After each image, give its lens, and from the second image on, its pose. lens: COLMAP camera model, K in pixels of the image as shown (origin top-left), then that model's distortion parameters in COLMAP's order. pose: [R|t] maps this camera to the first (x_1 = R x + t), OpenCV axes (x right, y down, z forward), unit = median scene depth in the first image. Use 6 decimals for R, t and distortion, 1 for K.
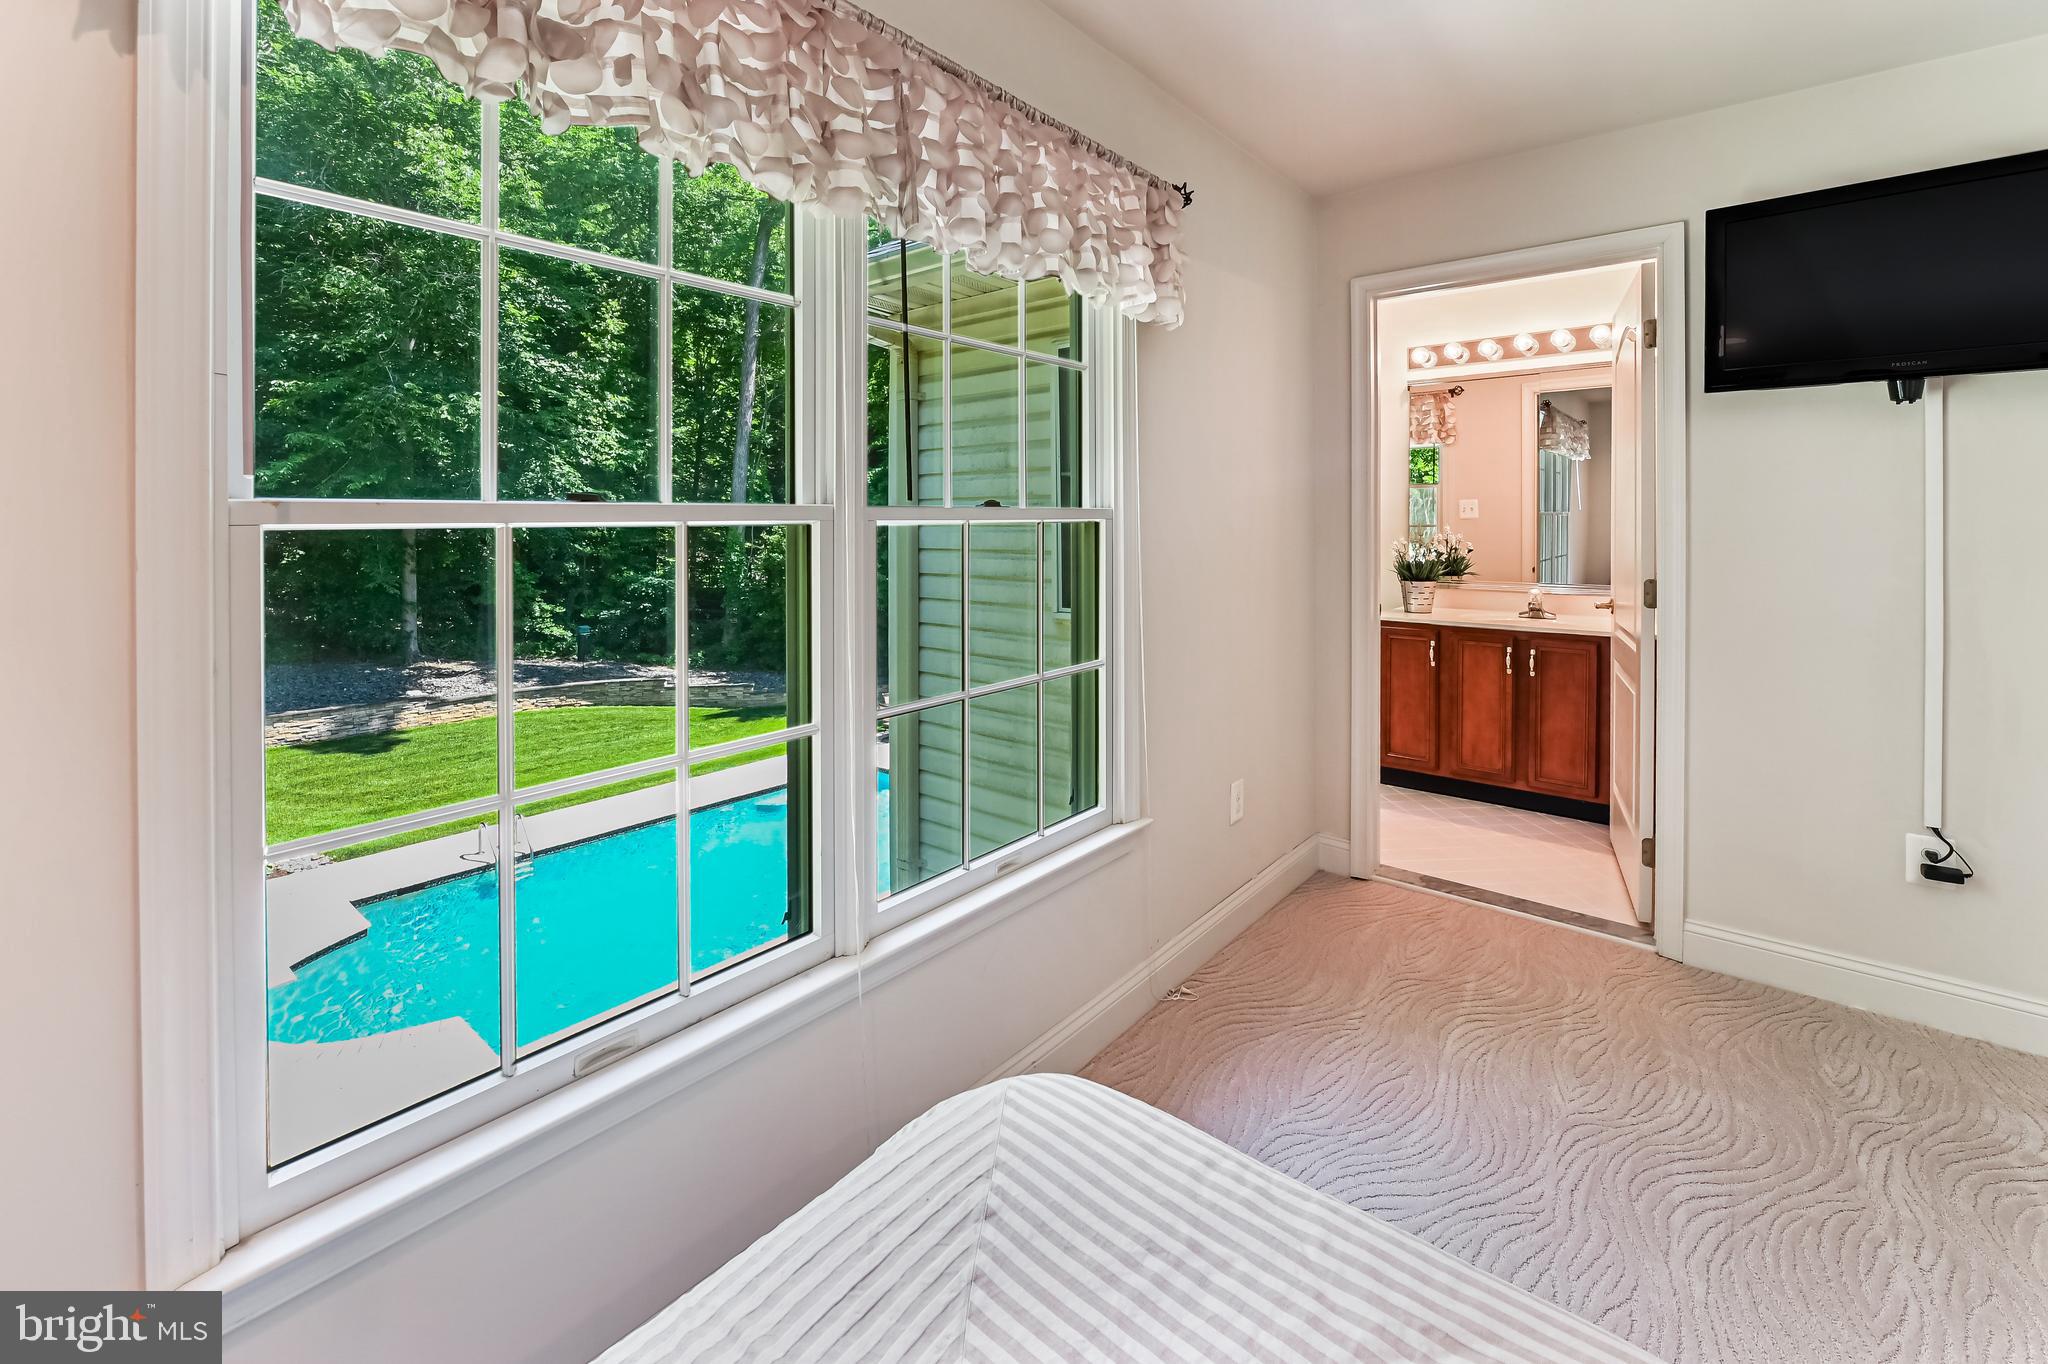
lens RADIAL K [[830.0, 0, 1021.3], [0, 830.0, 524.6], [0, 0, 1]] dist [-0.007497, 0.000384]
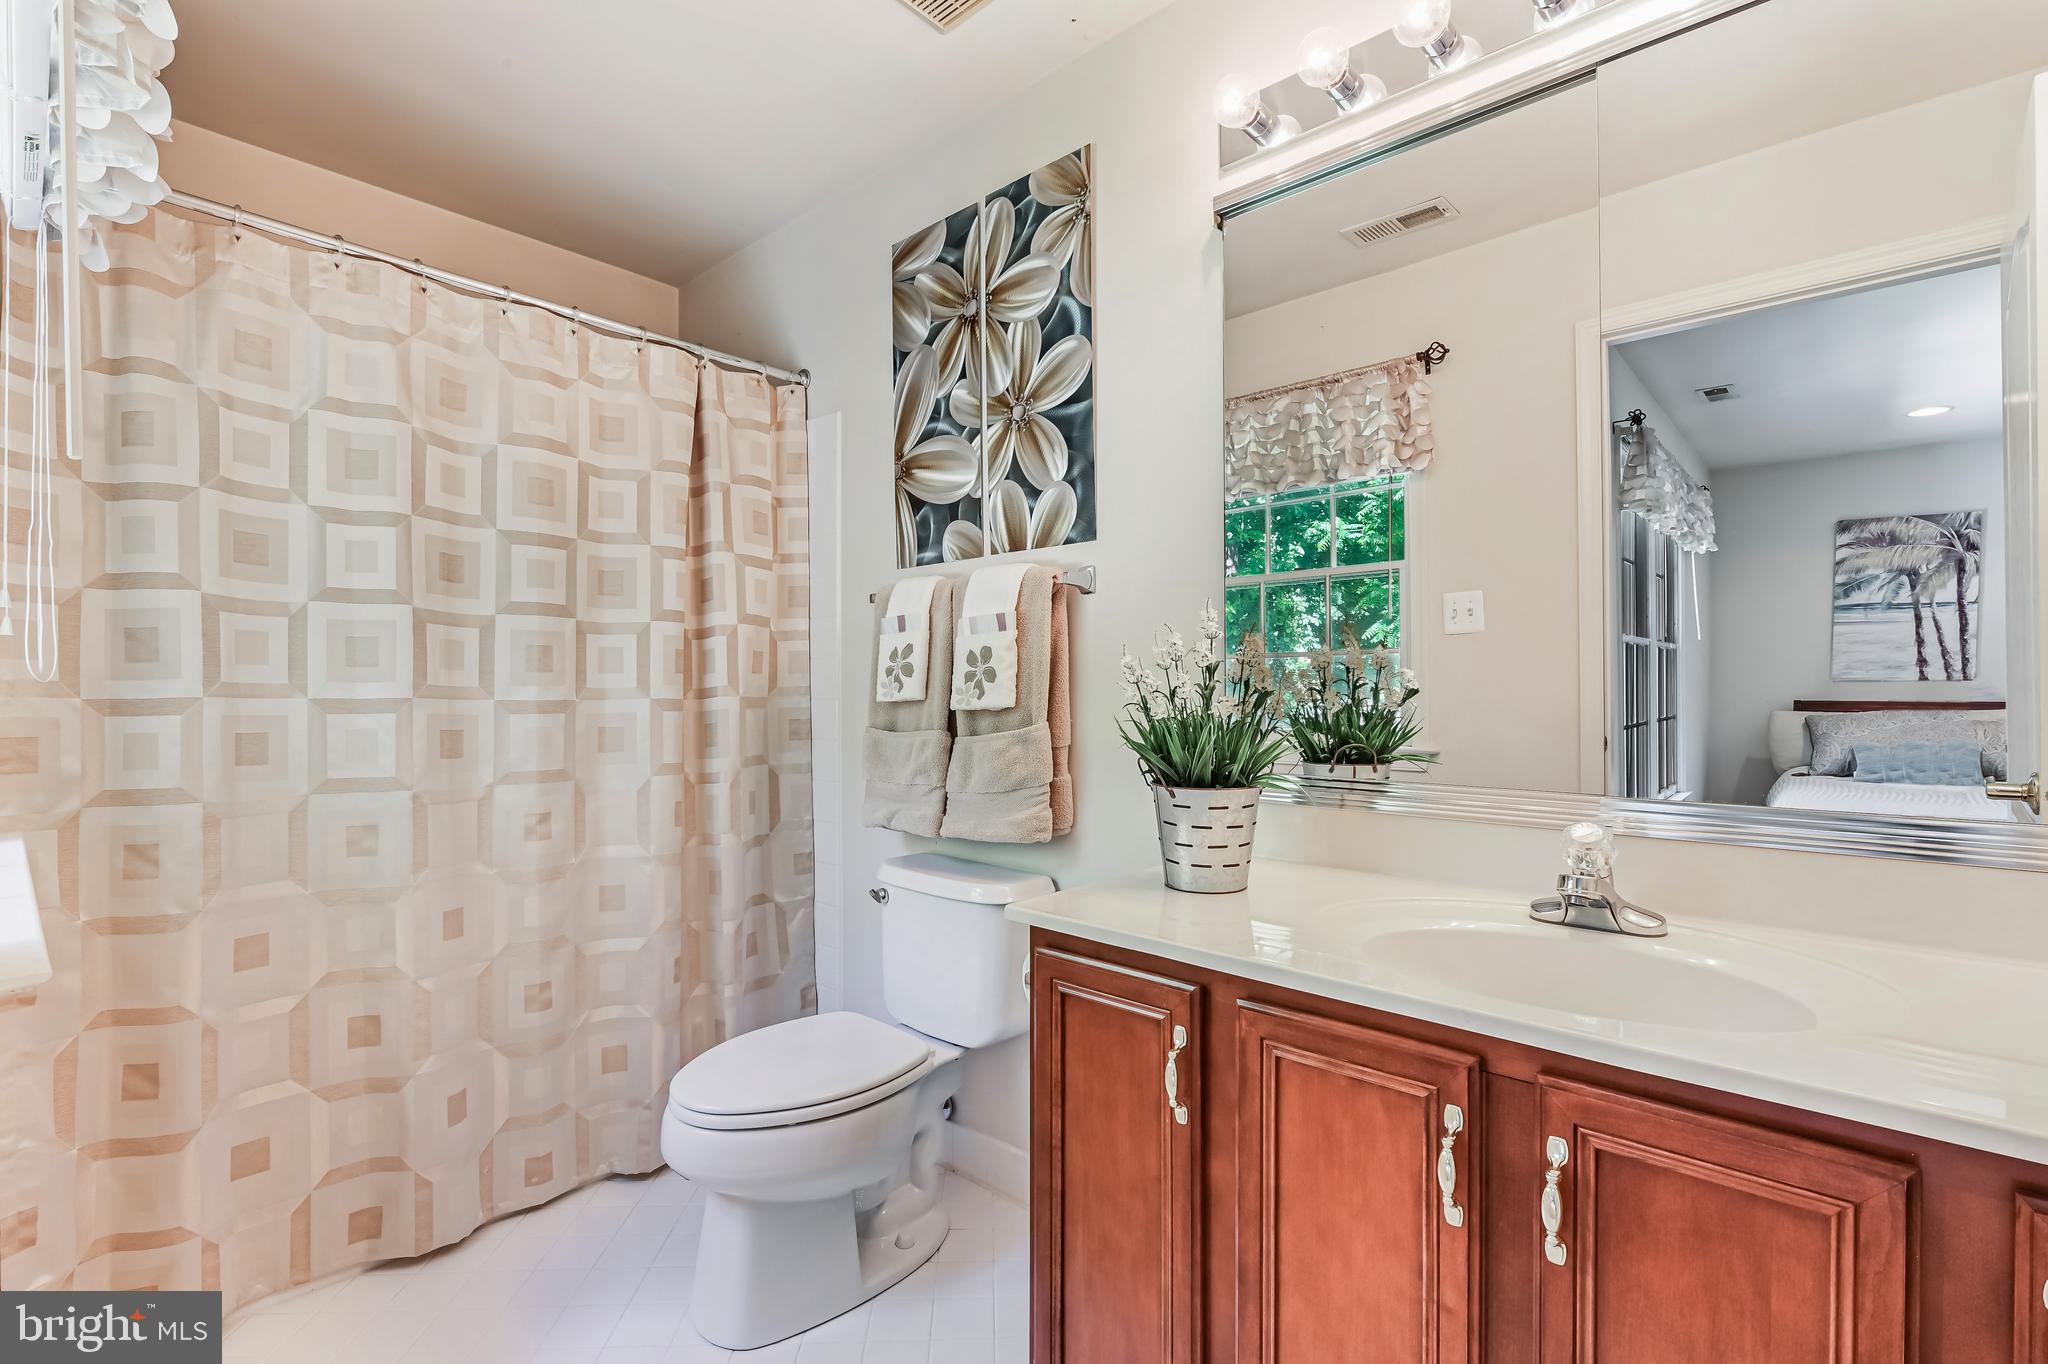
lens RADIAL K [[884.6, 0, 1028.6], [0, 884.6, 675.3], [0, 0, 1]] dist [-0.010744, -0.000161]
pose [[0.999040, 0.002068, -0.043766, 0.485584], [-0.002657, 0.999907, -0.013406, 0.036004], [0.043735, 0.013510, 0.998952, 0.757316]]
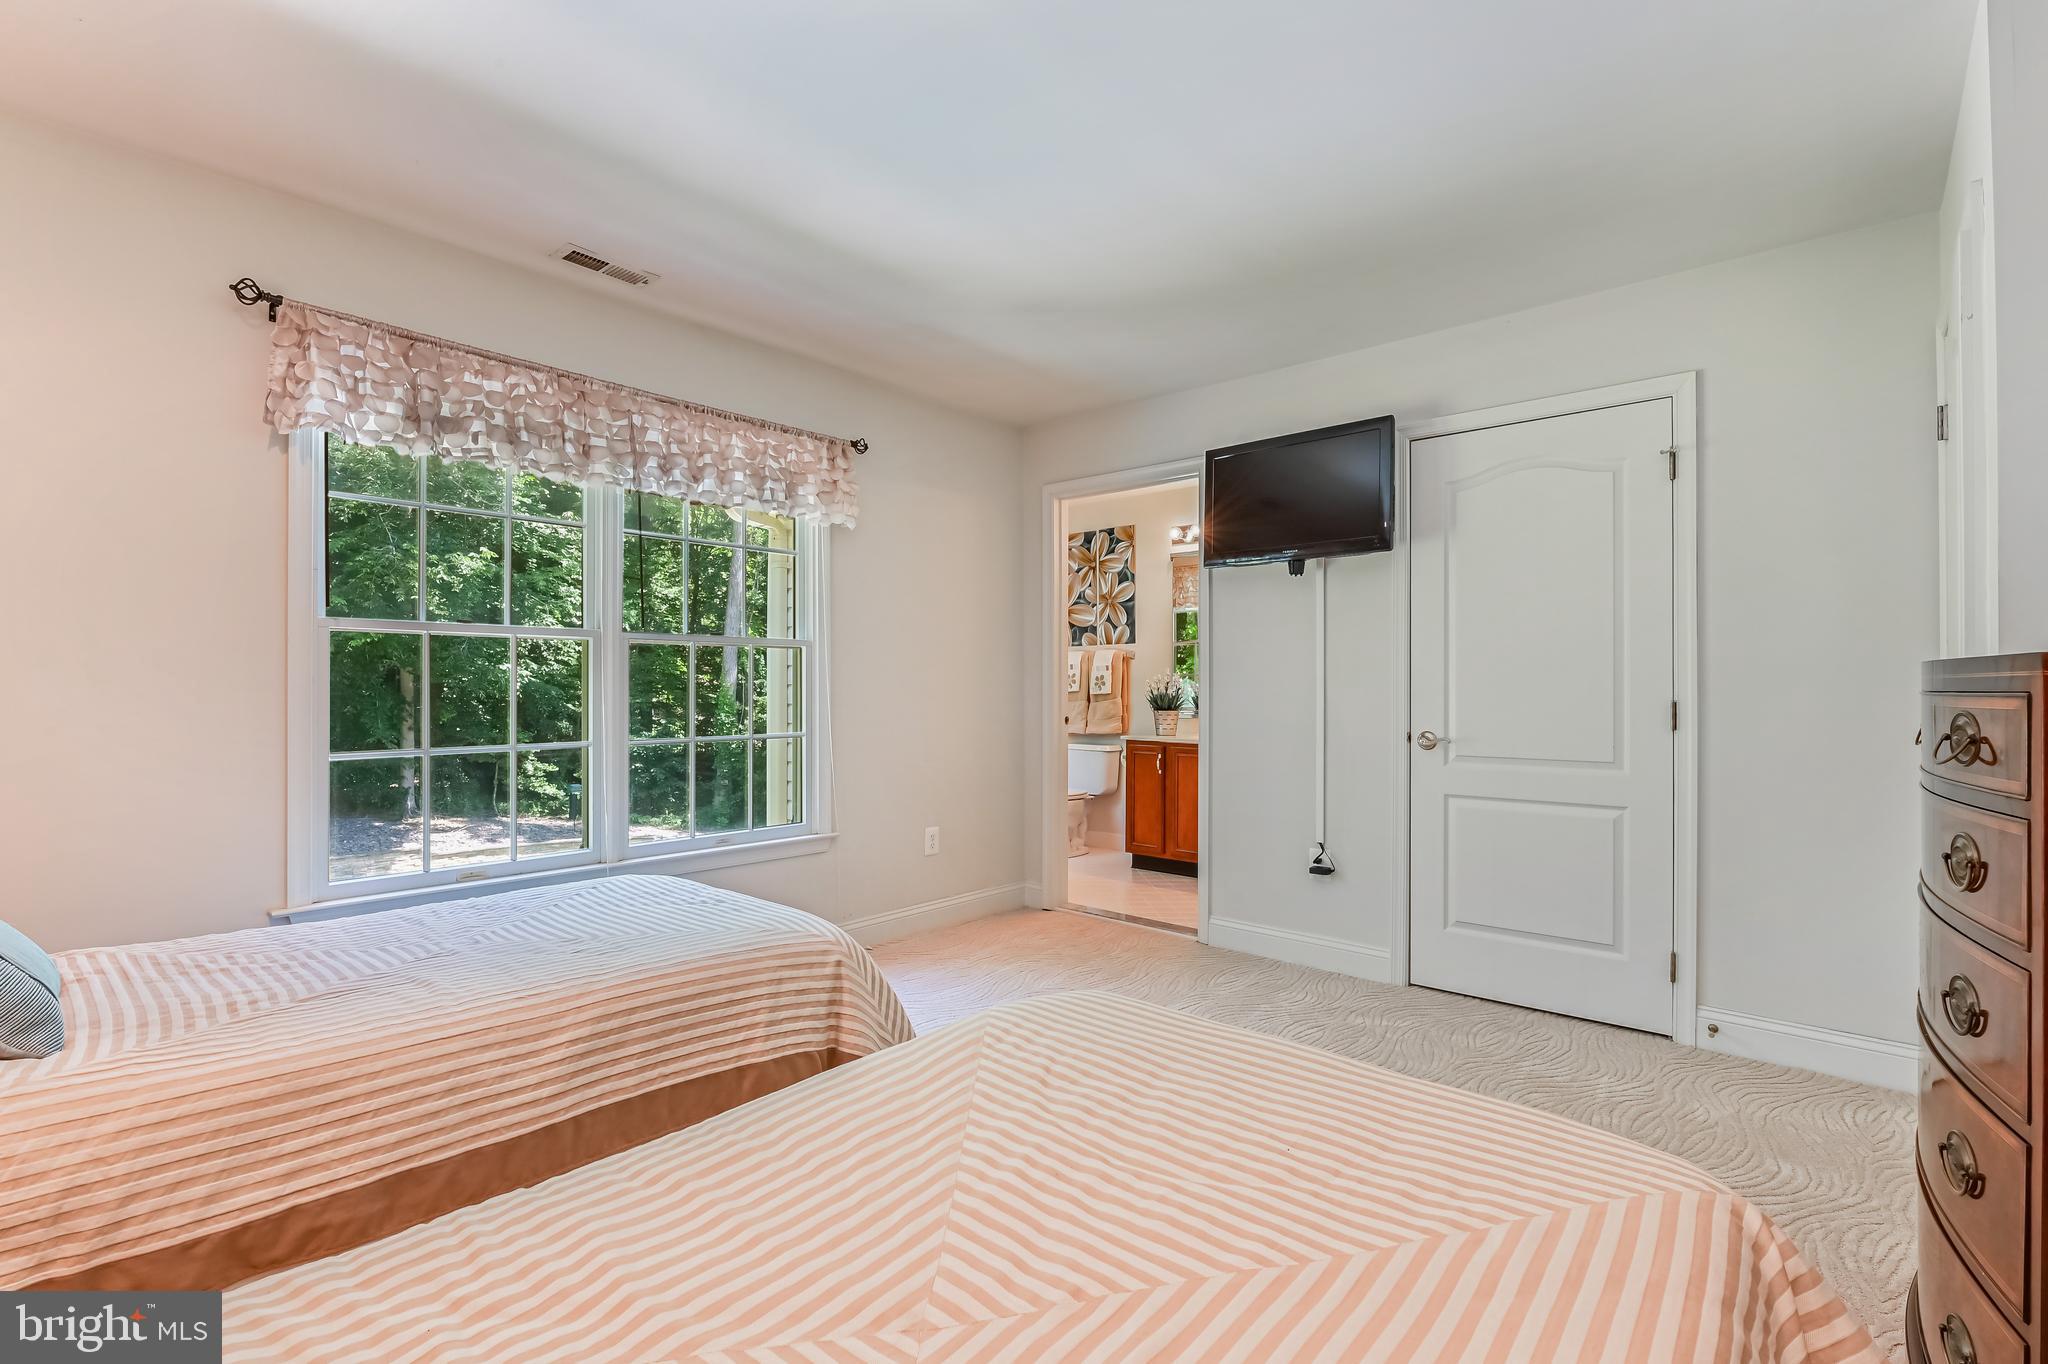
lens RADIAL K [[884.6, 0, 1016.0], [0, 884.6, 692.1], [0, 0, 1]] dist [-0.010744, -0.000161]
pose [[0.999405, 0.007653, -0.033624, 0.333164], [-0.007658, 0.999971, -0.000006, 0.046917], [0.033623, 0.000264, 0.999435, -0.422260]]
